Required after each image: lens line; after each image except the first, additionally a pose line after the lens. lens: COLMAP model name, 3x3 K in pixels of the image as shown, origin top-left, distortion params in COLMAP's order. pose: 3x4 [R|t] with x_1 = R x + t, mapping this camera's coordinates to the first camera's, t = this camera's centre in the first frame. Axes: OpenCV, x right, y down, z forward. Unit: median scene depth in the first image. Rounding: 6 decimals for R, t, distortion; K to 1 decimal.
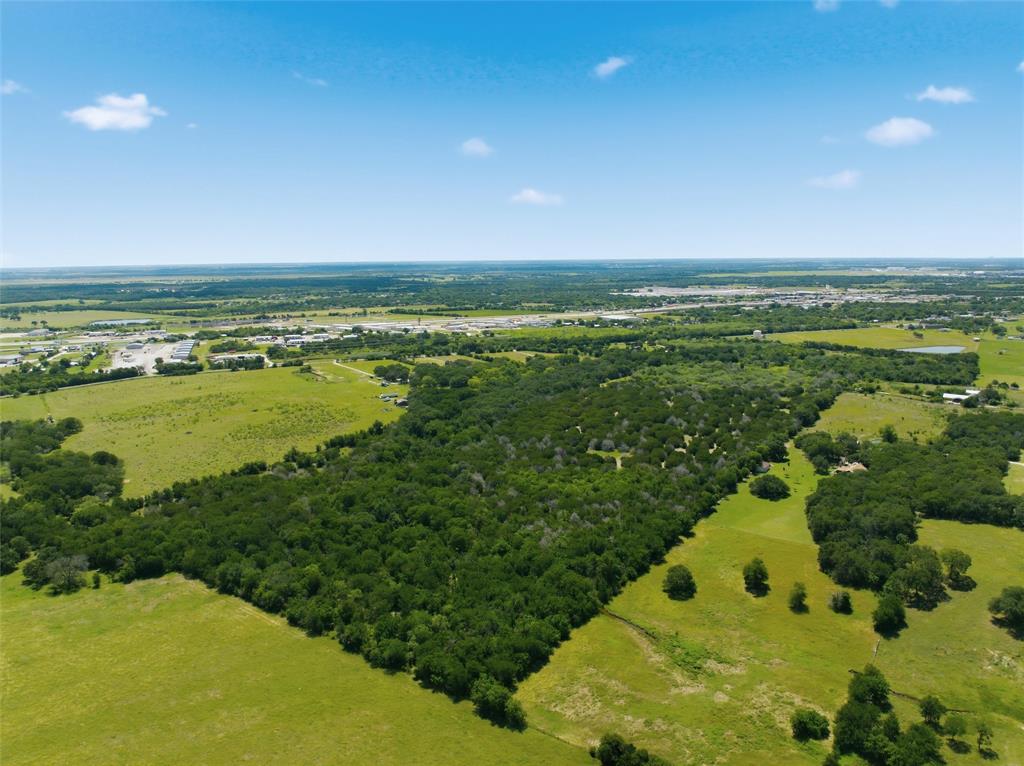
lens RADIAL K [[718.4, 0, 512.0], [0, 718.4, 383.0], [0, 0, 1]] dist [-0.032327, -0.007544]
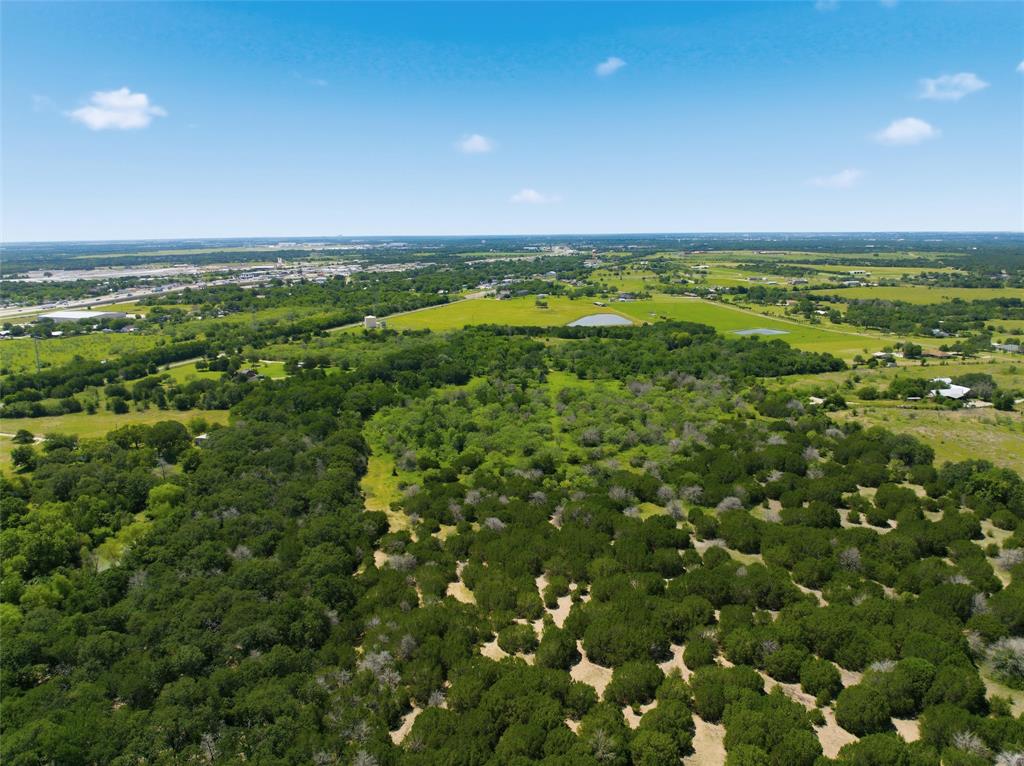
lens RADIAL K [[718.4, 0, 512.0], [0, 718.4, 383.0], [0, 0, 1]] dist [-0.032327, -0.007544]
pose [[0.680836, -0.151461, 0.716604, -0.056142], [0.132916, 0.987690, 0.082475, -0.069286], [-0.720274, 0.039096, 0.692587, 0.643344]]
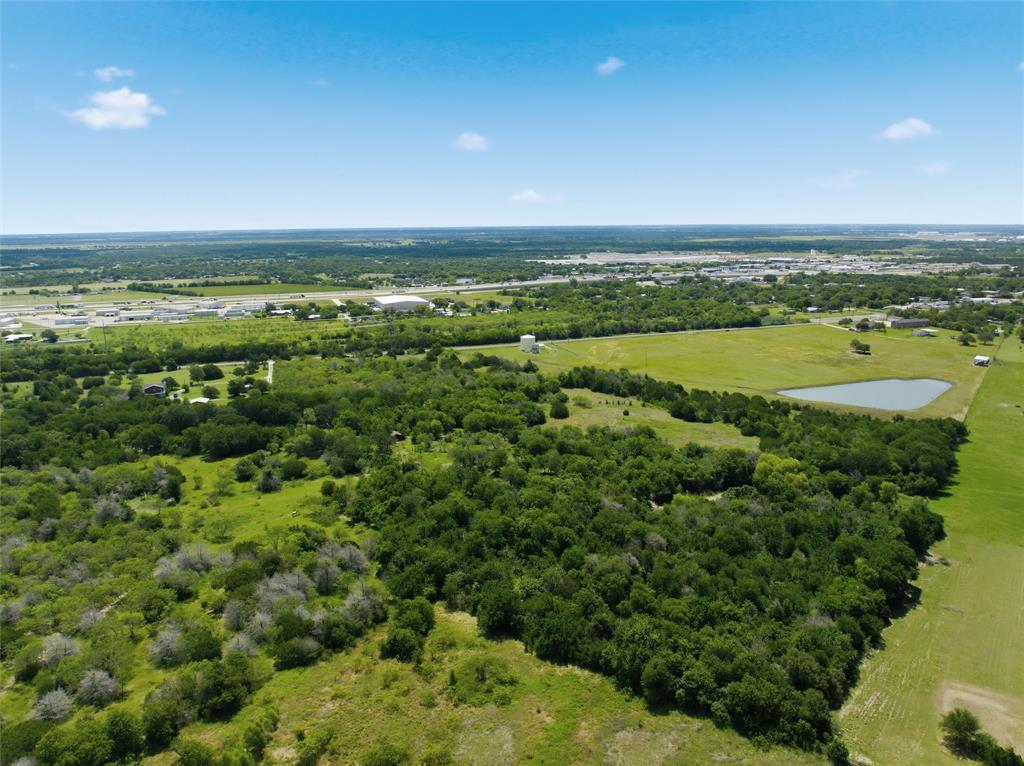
lens RADIAL K [[718.4, 0, 512.0], [0, 718.4, 383.0], [0, 0, 1]] dist [-0.032327, -0.007544]
pose [[0.999031, 0.009334, -0.043010, 0.486479], [-0.007387, 0.998950, 0.045211, -0.085944], [0.043387, -0.044849, 0.998051, 0.689571]]
